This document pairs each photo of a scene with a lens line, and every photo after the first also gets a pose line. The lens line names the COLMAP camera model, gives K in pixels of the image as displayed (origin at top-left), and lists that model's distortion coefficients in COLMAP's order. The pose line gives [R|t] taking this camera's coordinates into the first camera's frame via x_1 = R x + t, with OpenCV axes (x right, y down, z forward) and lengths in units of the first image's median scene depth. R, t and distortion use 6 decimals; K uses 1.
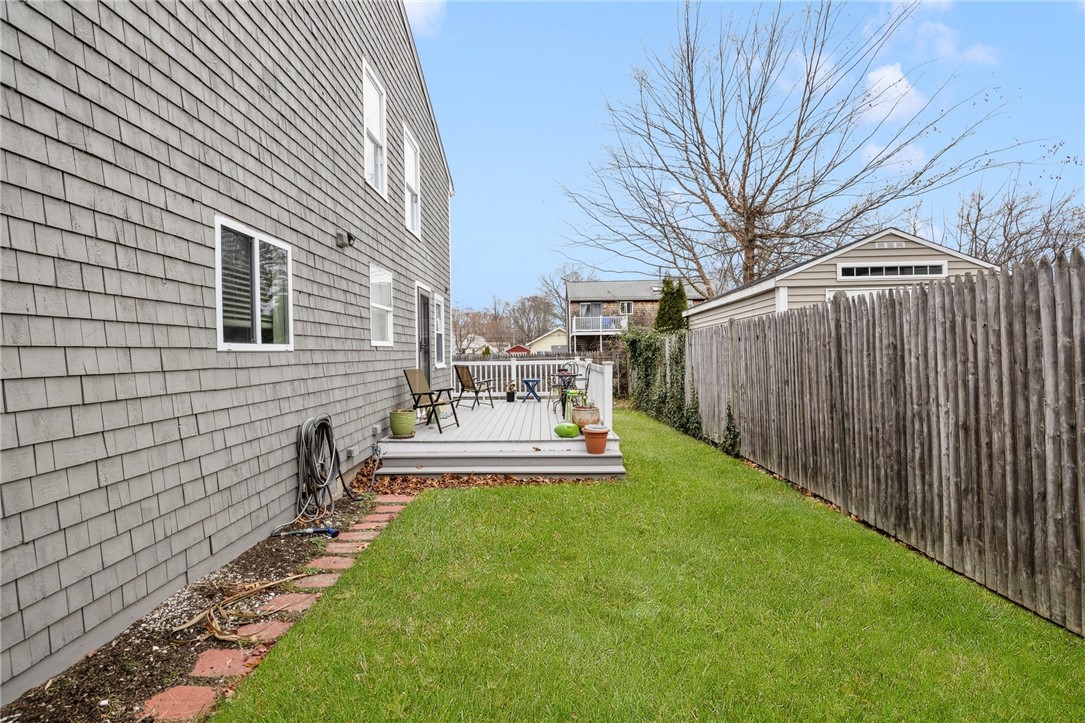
lens RADIAL K [[434.1, 0, 516.1], [0, 434.1, 356.9], [0, 0, 1]] dist [-0.000673, -0.000060]
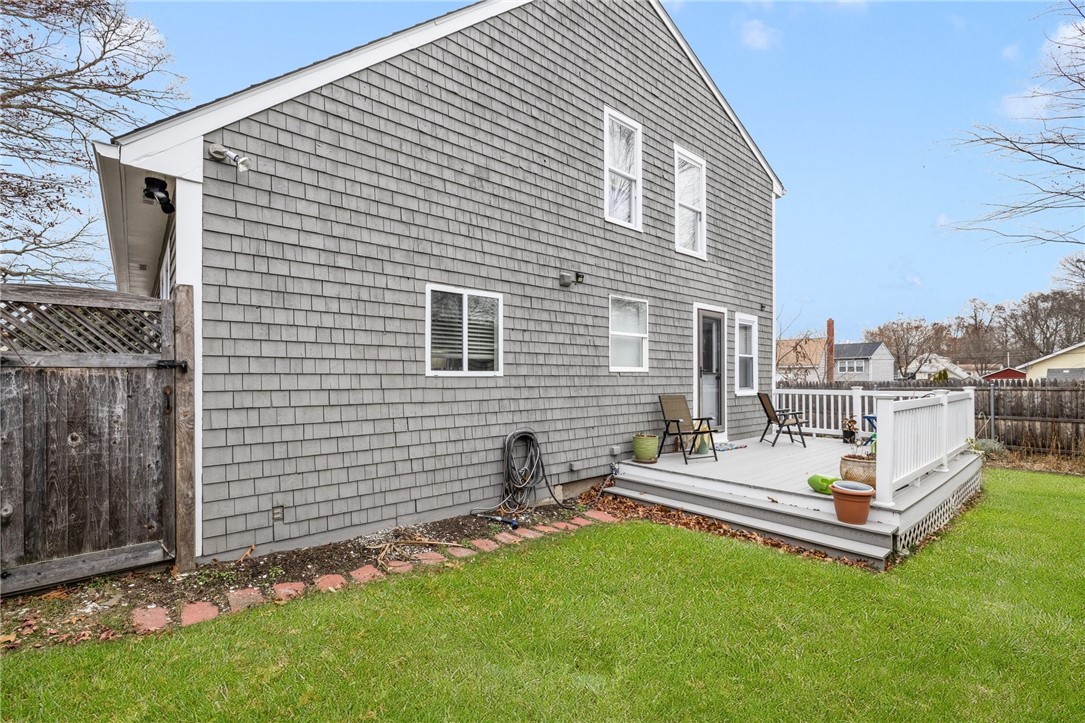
lens RADIAL K [[445.5, 0, 557.1], [0, 445.5, 378.5], [0, 0, 1]] dist [-0.001037, -0.000280]
pose [[0.692696, 0.011226, -0.721143, 0.353062], [-0.015366, 0.999882, 0.000805, -0.007044], [0.721066, 0.010524, 0.692786, 0.134764]]
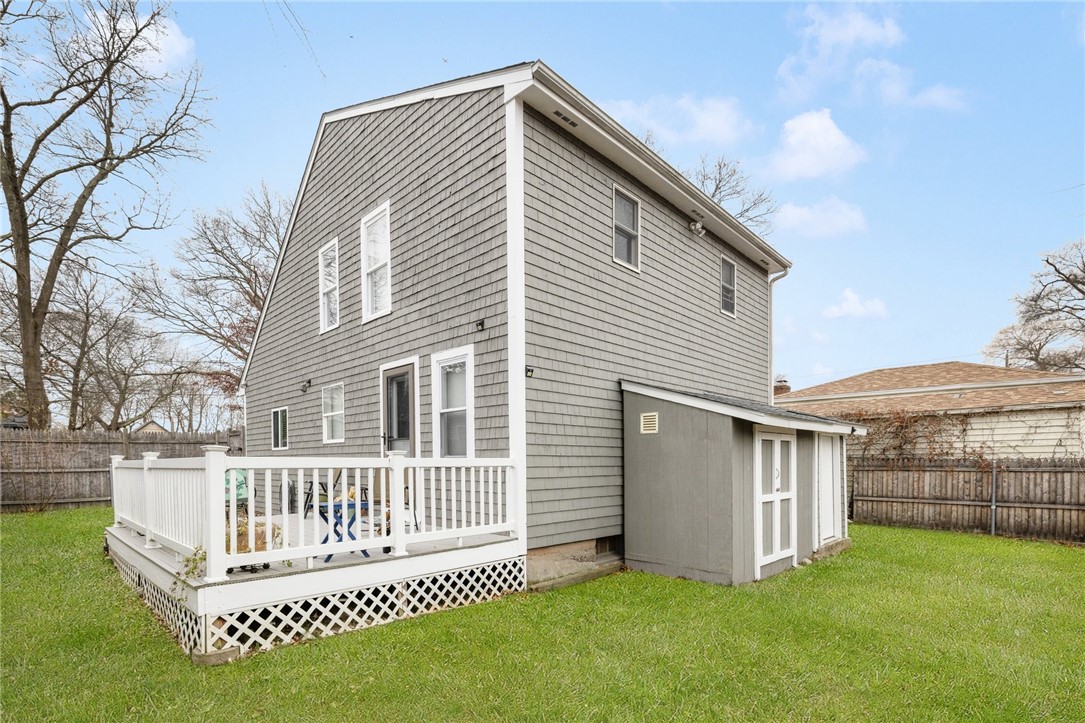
lens RADIAL K [[511.5, 0, 545.4], [0, 511.5, 480.2], [0, 0, 1]] dist [-0.000075, -0.000017]
pose [[-0.646384, 0.042062, -0.761852, 0.488813], [0.004515, 0.998673, 0.051306, 0.012013], [0.762999, 0.029724, -0.645715, 2.581576]]
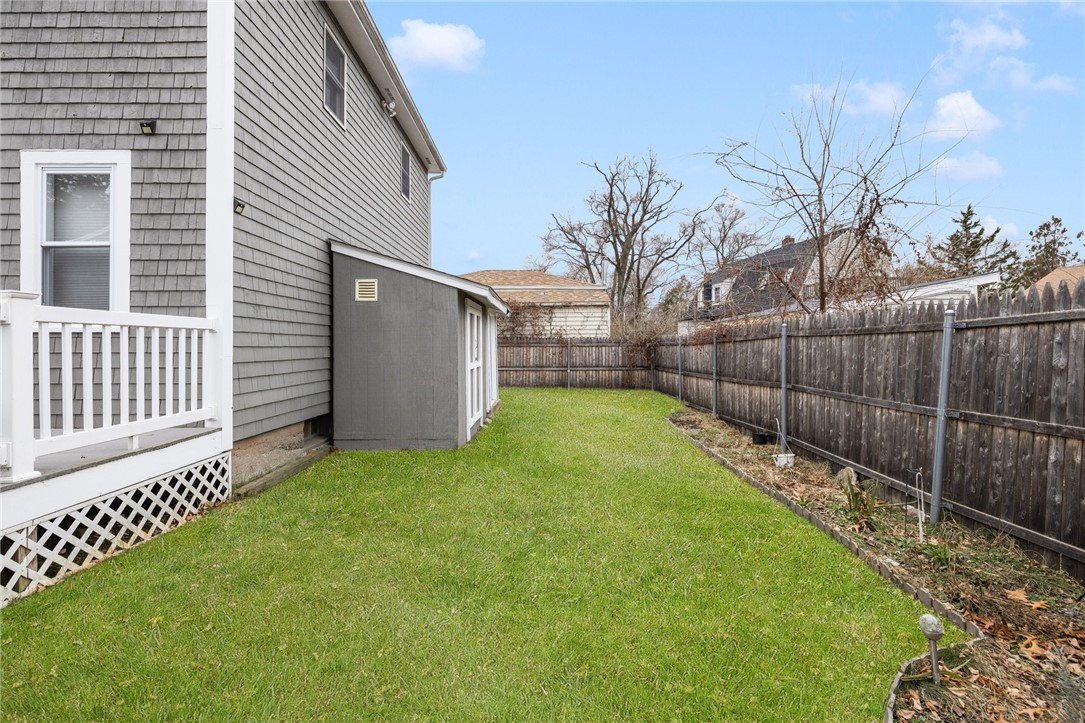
lens RADIAL K [[465.8, 0, 540.9], [0, 465.8, 342.3], [0, 0, 1]] dist [-0.001159, -0.000211]
pose [[0.066803, 0.007153, -0.997741, 0.459511], [-0.005715, 0.999961, 0.006786, 0.048423], [0.997750, 0.005249, 0.066841, 2.291097]]
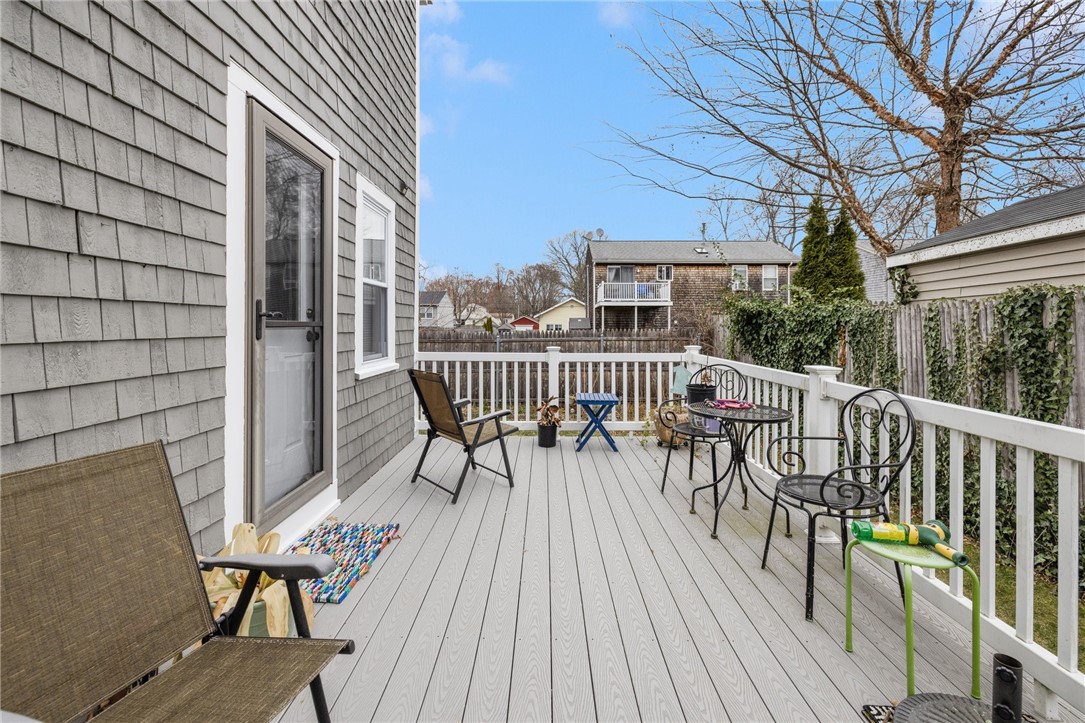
lens RADIAL K [[460.2, 0, 540.4], [0, 460.2, 322.5], [0, 0, 1]] dist [-0.000286, -0.000111]
pose [[0.998832, 0.017085, 0.045197, -0.076482], [-0.016422, 0.999753, -0.014996, -0.027274], [-0.045442, 0.014237, 0.998866, 0.943973]]
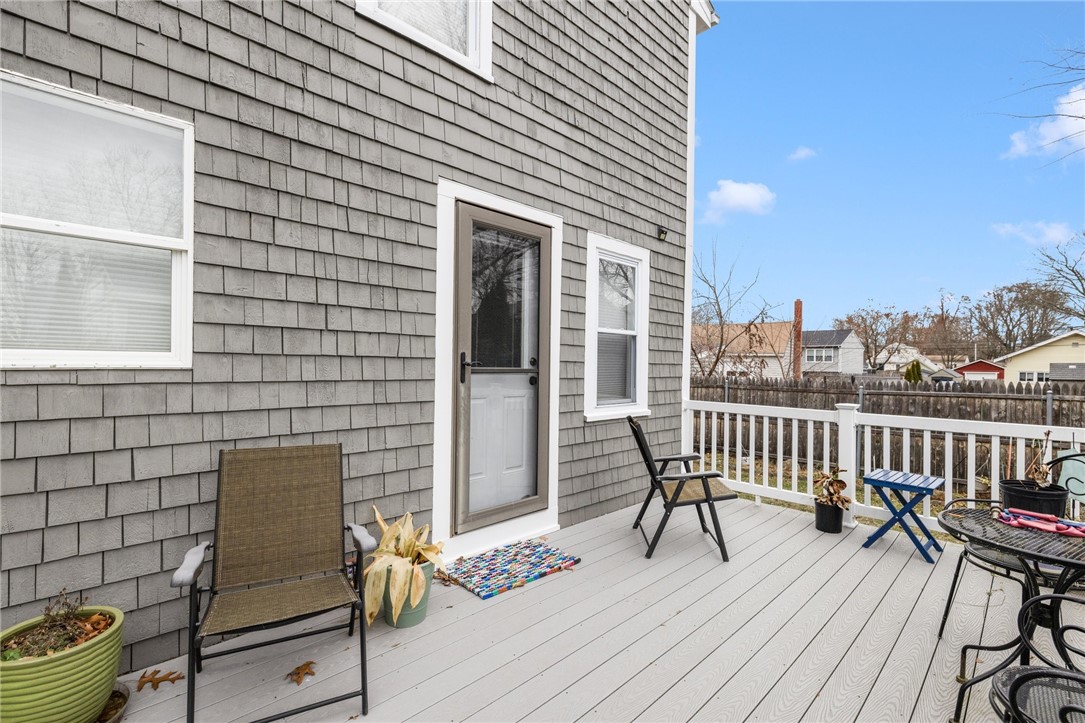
lens RADIAL K [[480.5, 0, 547.2], [0, 480.5, 367.1], [0, 0, 1]] dist [-0.000451, 0.000108]
pose [[0.741074, 0.029994, -0.670753, 0.132167], [-0.032861, 0.999425, 0.008386, -0.039458], [0.670619, 0.015827, 0.741633, 1.007944]]
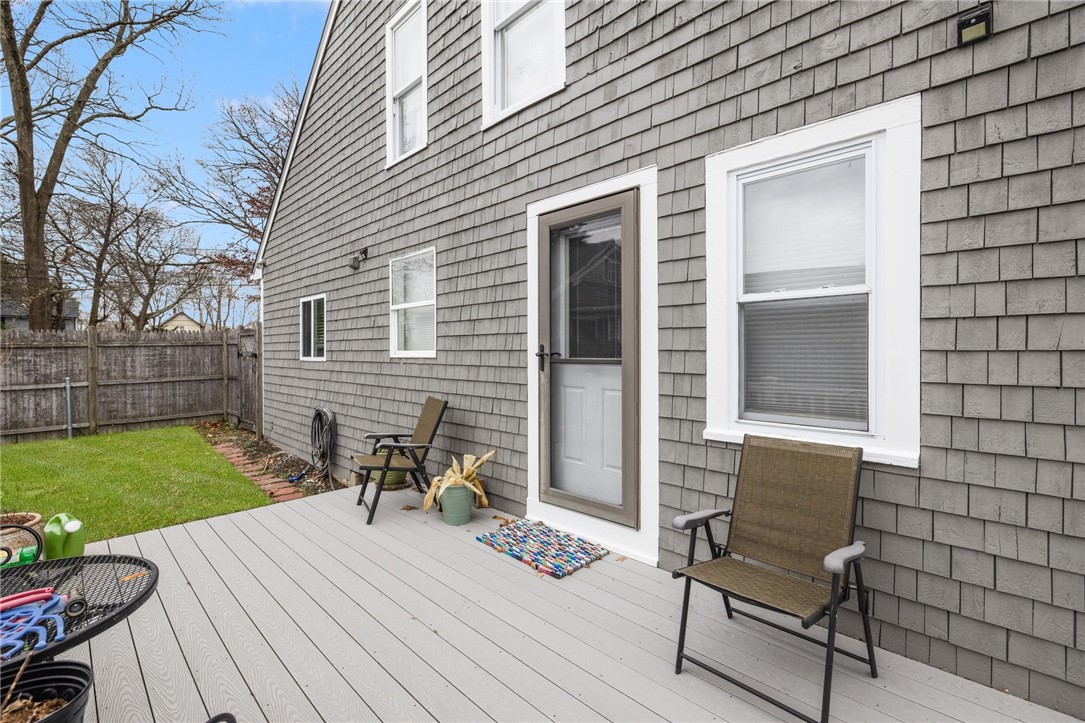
lens RADIAL K [[465.8, 0, 541.7], [0, 465.8, 354.8], [0, 0, 1]] dist [-0.000647, 0.000221]
pose [[-0.650598, 0.024161, -0.759038, 0.159530], [0.004309, 0.999595, 0.028125, -0.052212], [0.759410, 0.015028, -0.650439, 1.731530]]
